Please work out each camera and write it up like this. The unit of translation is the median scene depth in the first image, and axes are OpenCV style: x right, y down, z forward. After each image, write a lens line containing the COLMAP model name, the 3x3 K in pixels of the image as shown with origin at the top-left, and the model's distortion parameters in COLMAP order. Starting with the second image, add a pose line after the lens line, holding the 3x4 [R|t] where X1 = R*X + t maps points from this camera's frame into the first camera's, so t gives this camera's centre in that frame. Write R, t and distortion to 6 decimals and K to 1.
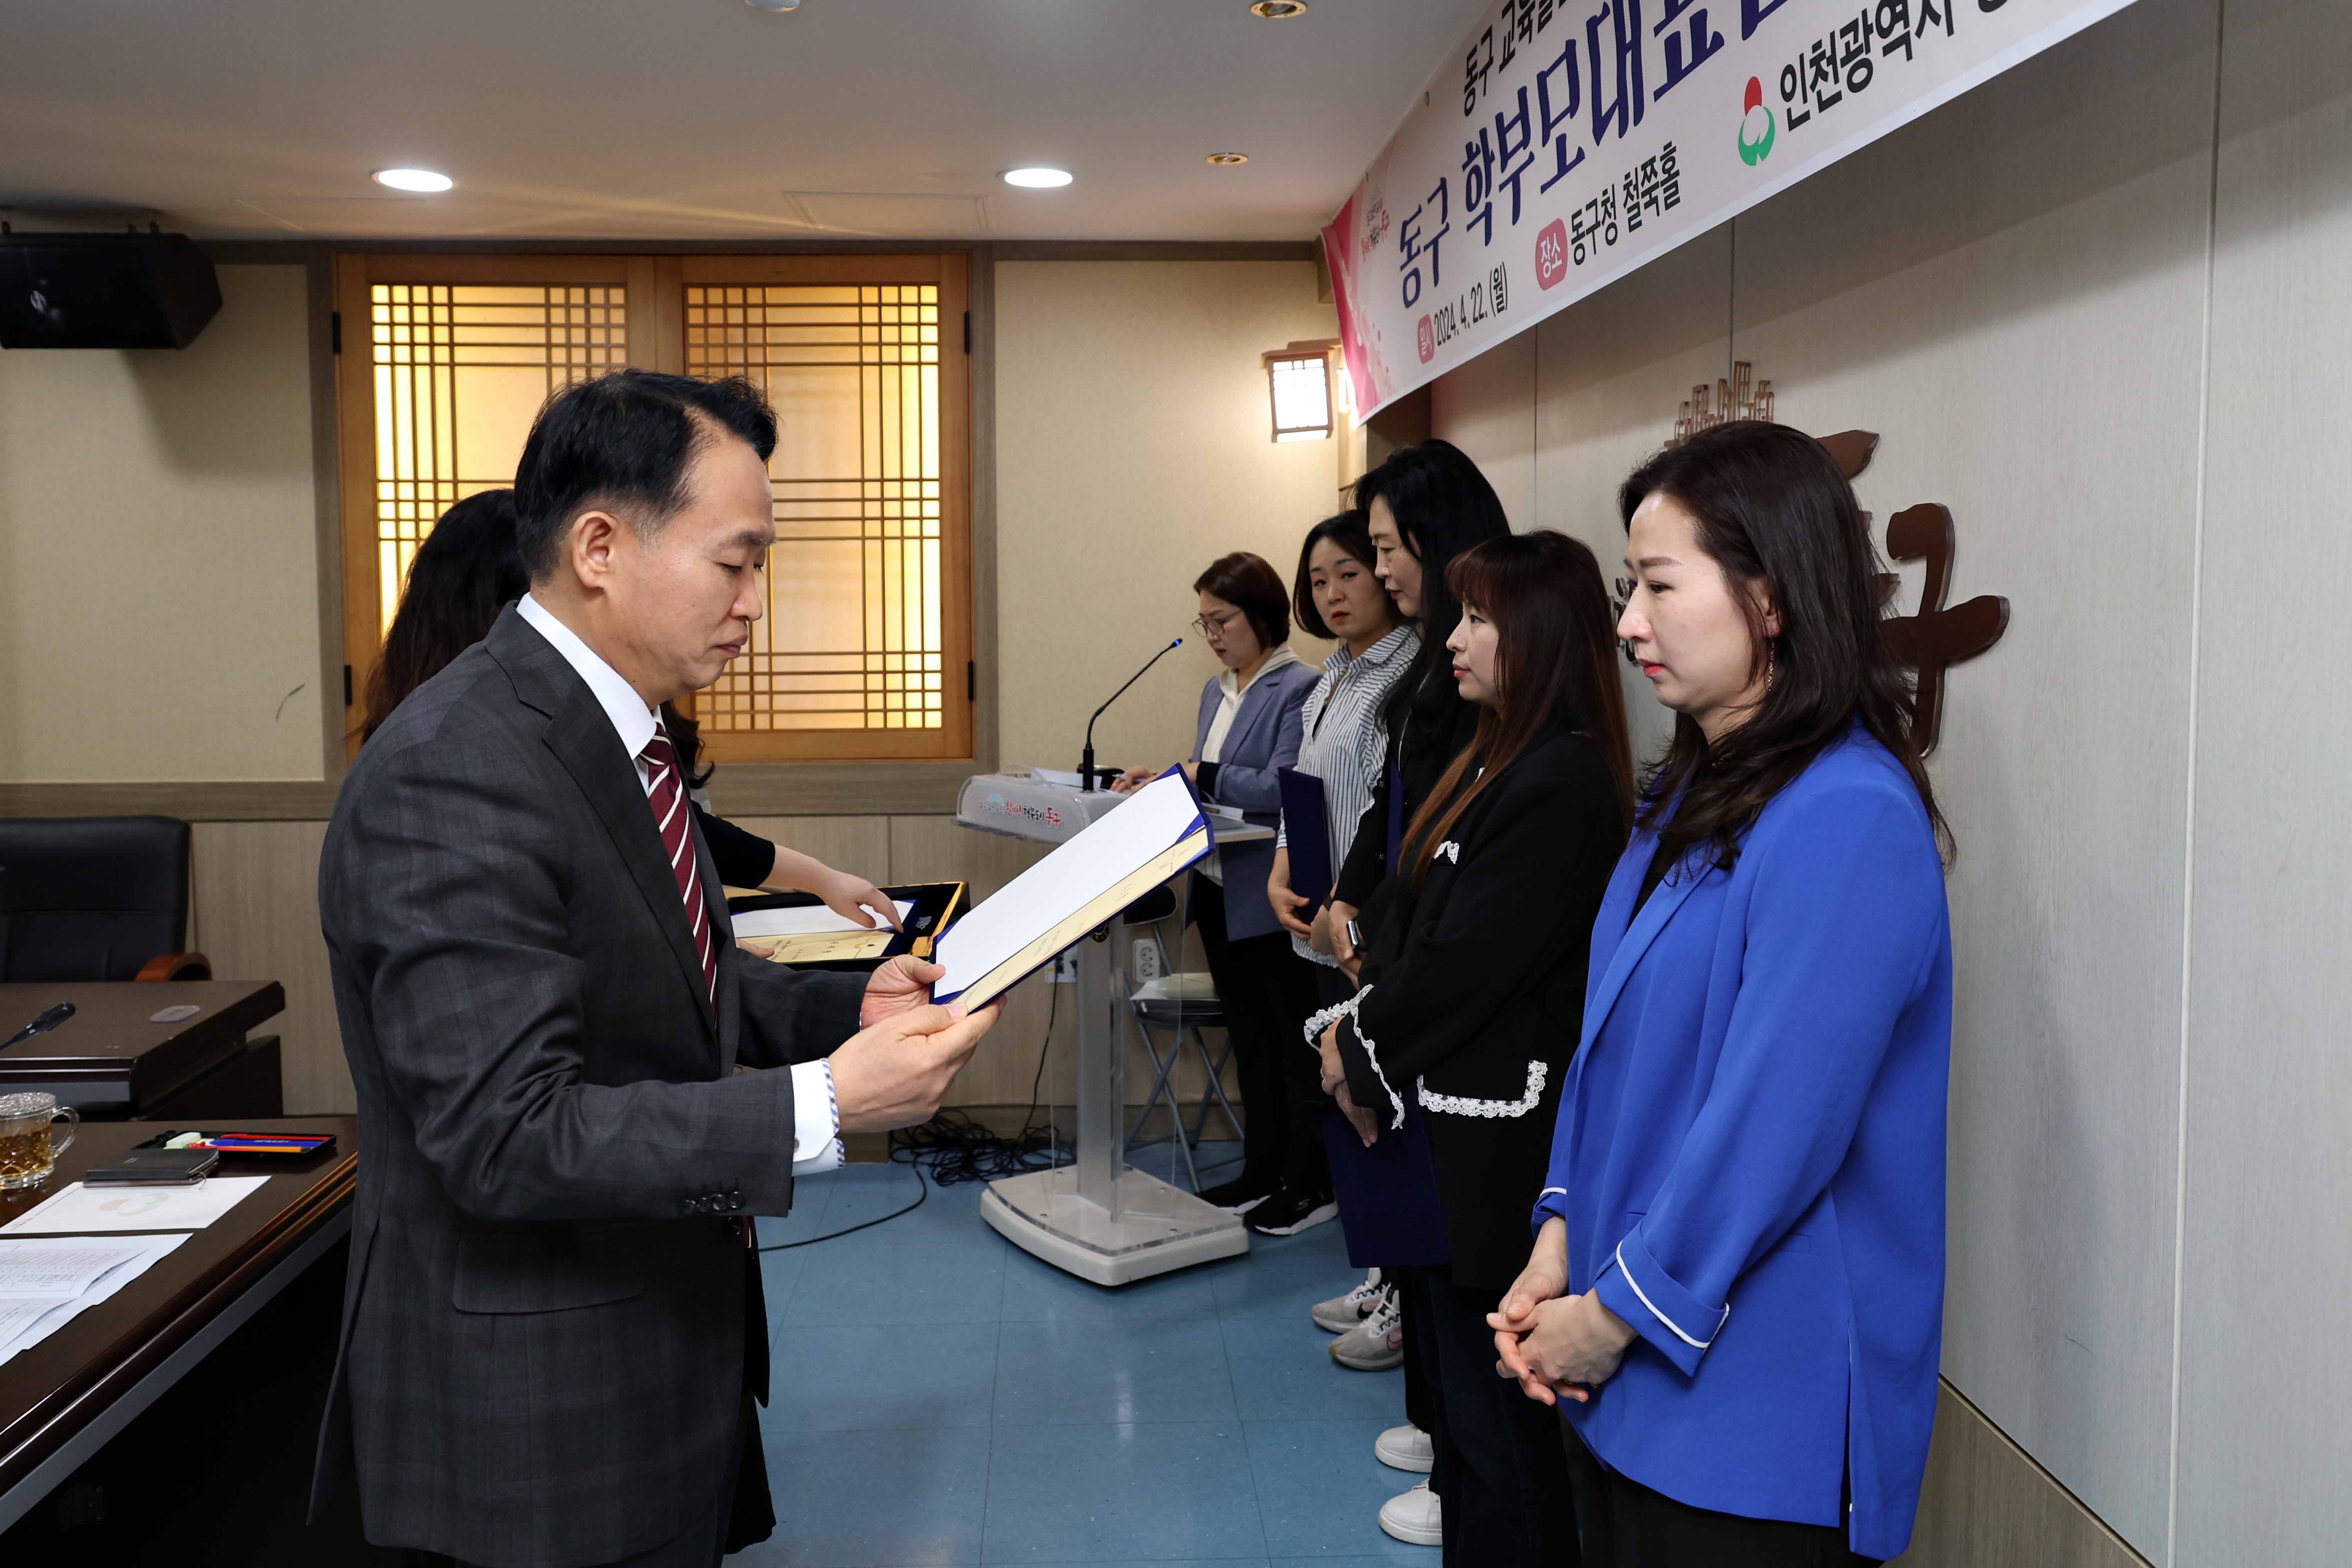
lens RADIAL K [[1703.0, 0, 1092.6], [0, 1703.0, 707.3], [0, 0, 1]] dist [0.003334, 0.004095]
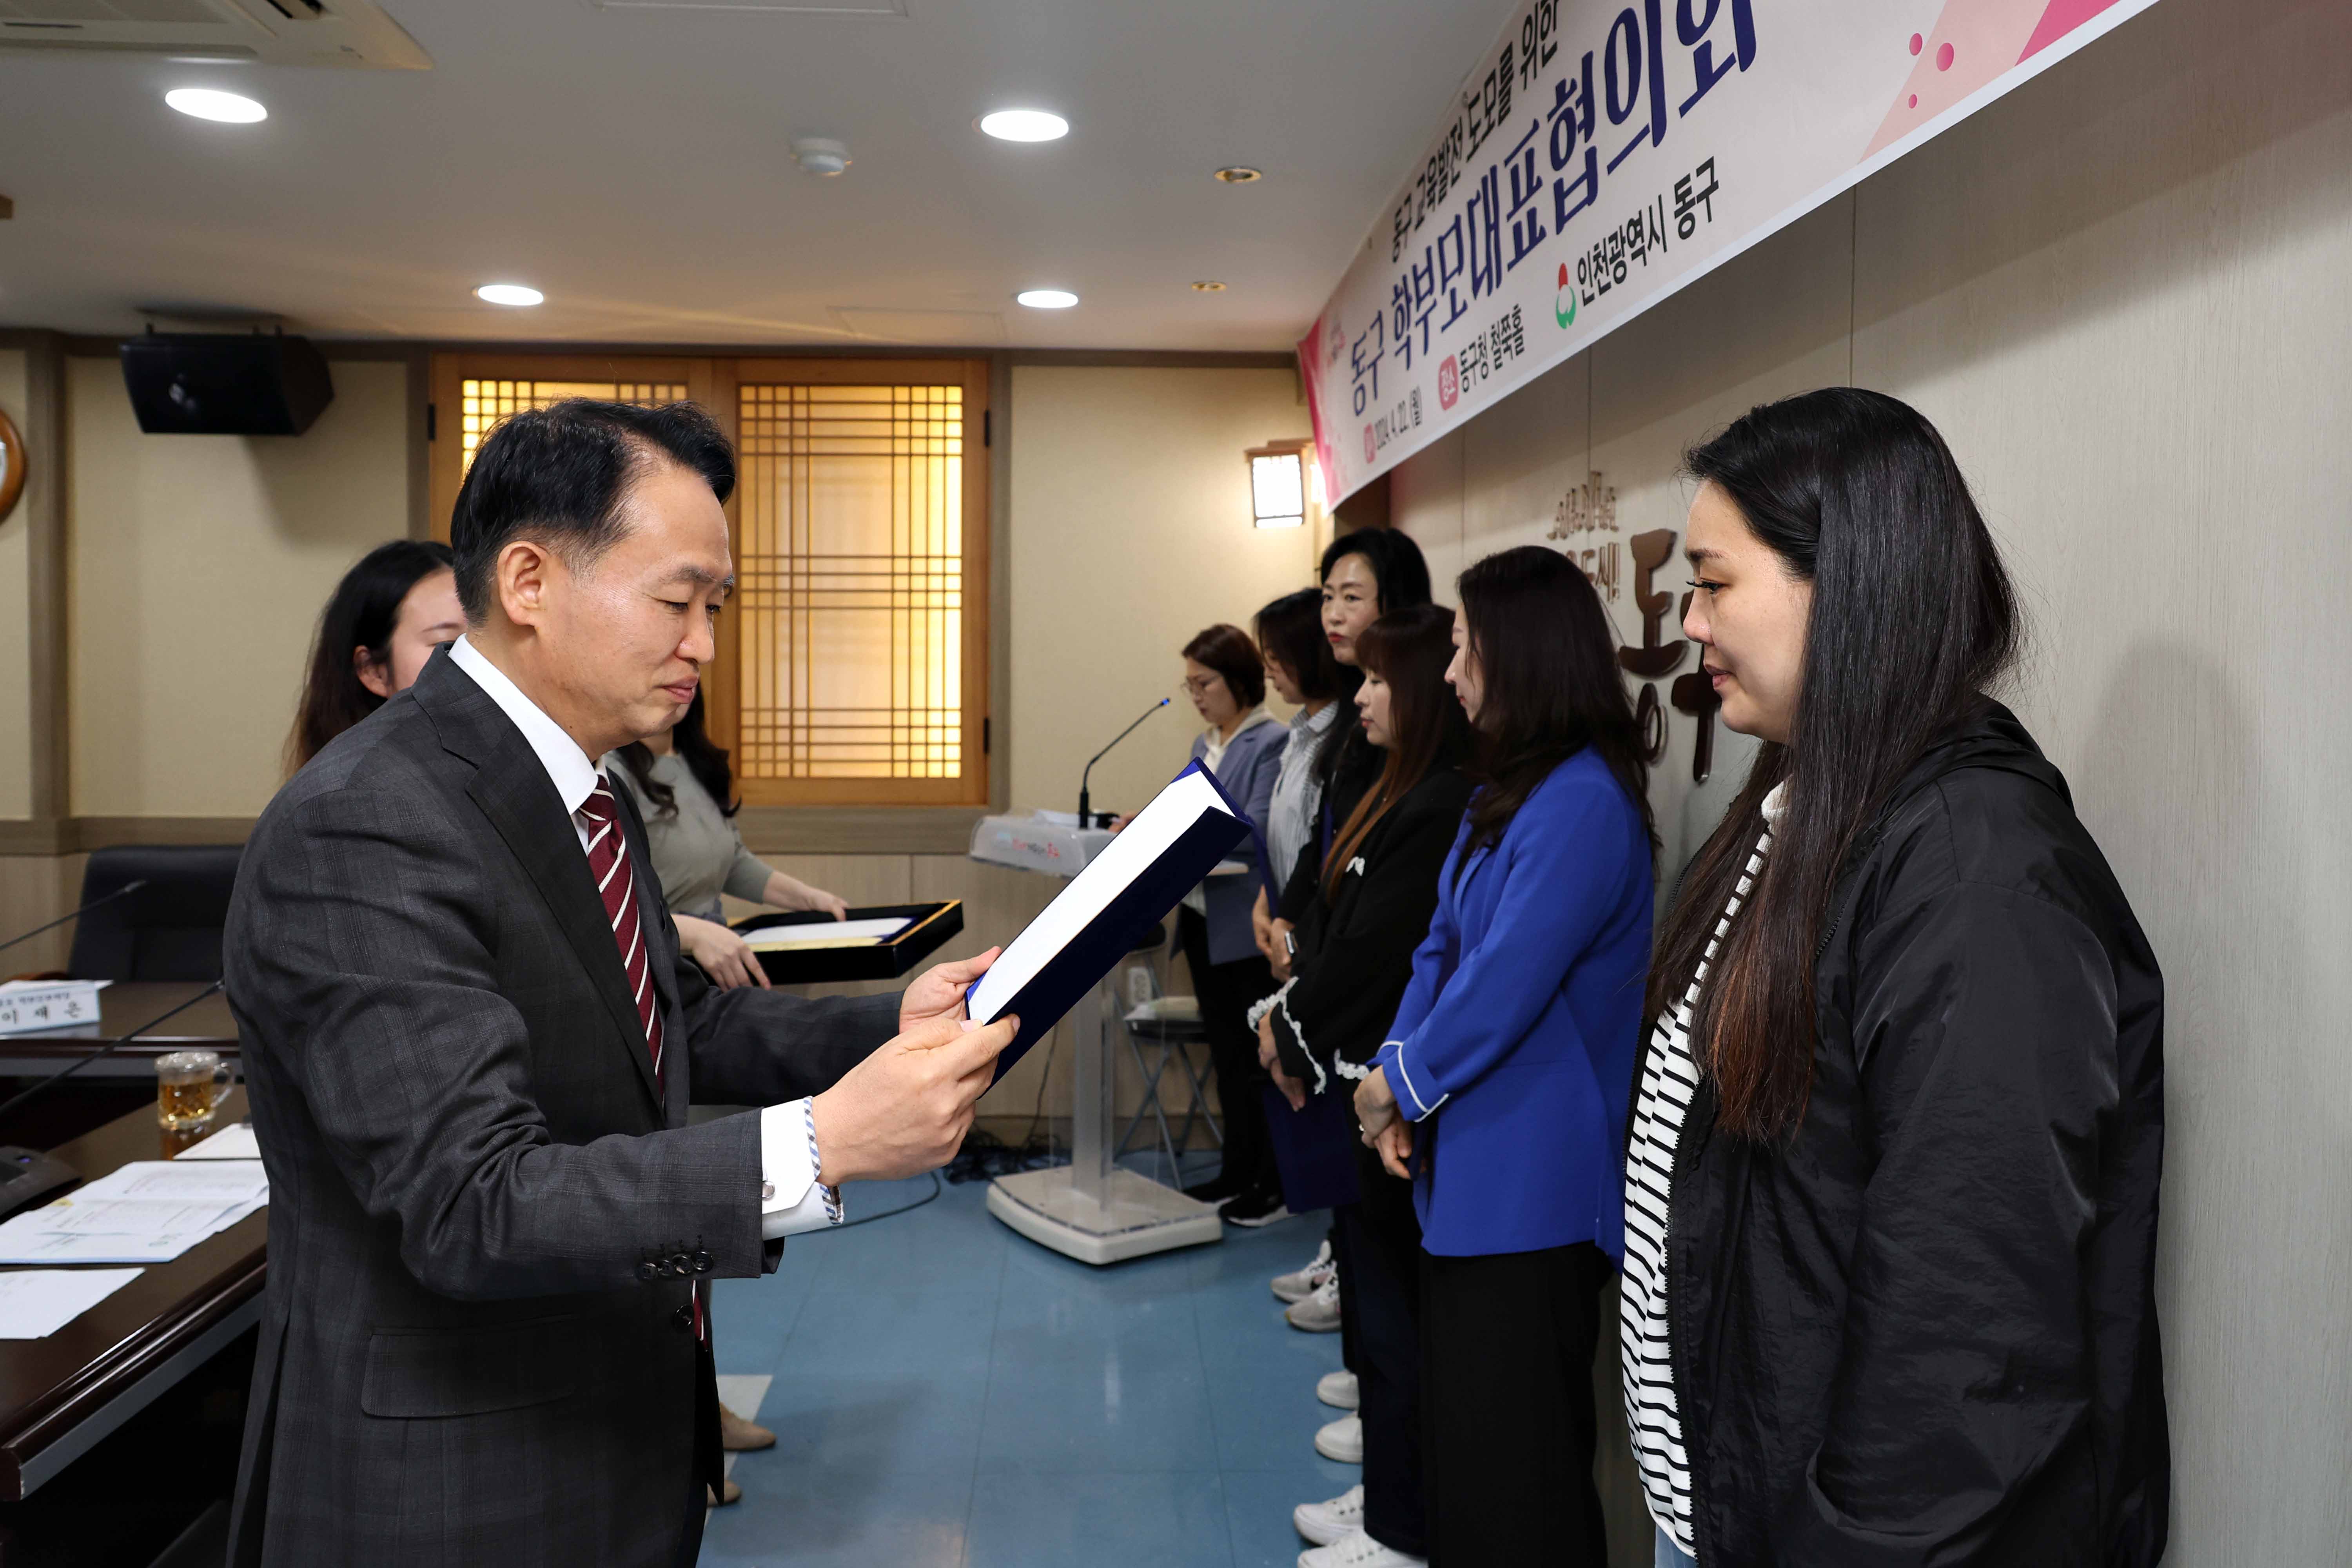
lens RADIAL K [[1649.1, 0, 1118.5], [0, 1649.1, 722.7], [0, 0, 1]] dist [0.002238, 0.001065]
pose [[0.999935, 0.011360, -0.000067, 0.016242], [-0.011356, 0.999395, -0.032887, 0.011105], [-0.000306, 0.032885, 0.999459, -0.091591]]
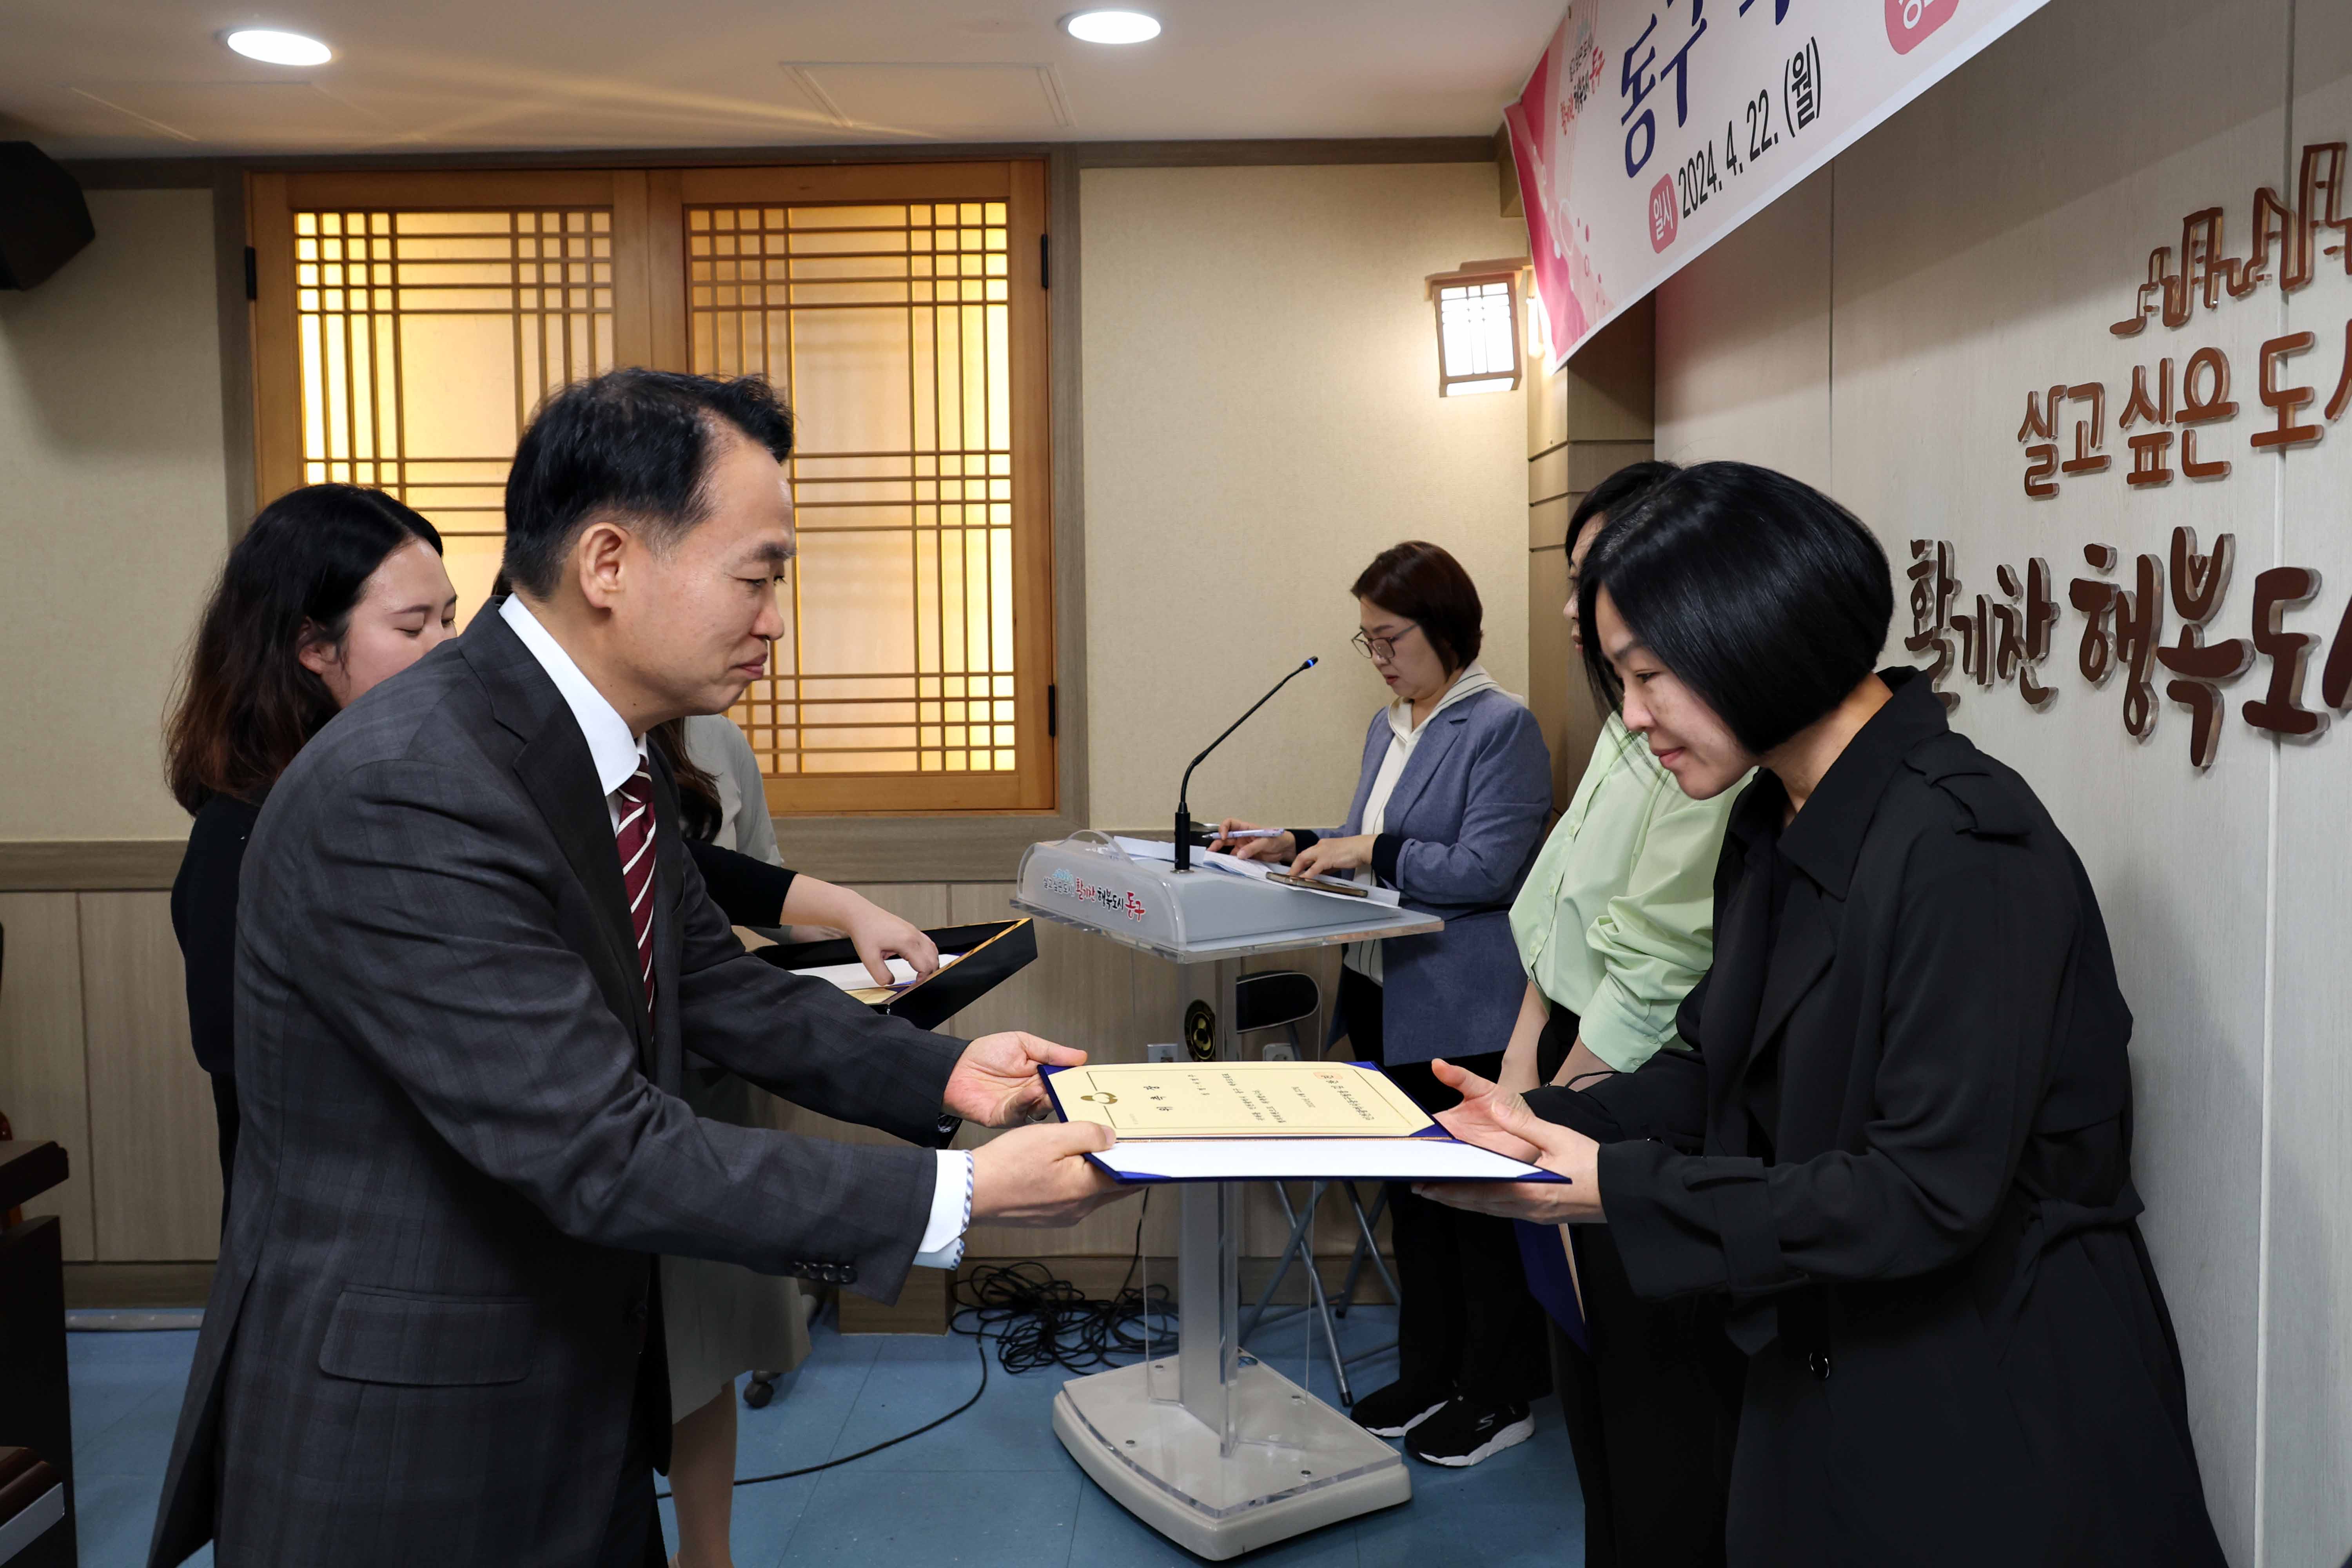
lens RADIAL K [[1754.9, 0, 1184.1], [0, 1754.9, 705.5], [0, 0, 1]] dist [0.006271, 0.005069]
pose [[0.998901, -0.003681, -0.046734, 0.026321], [0.003430, 0.999979, -0.005455, -0.013313], [0.046753, 0.005289, 0.998892, 0.204916]]
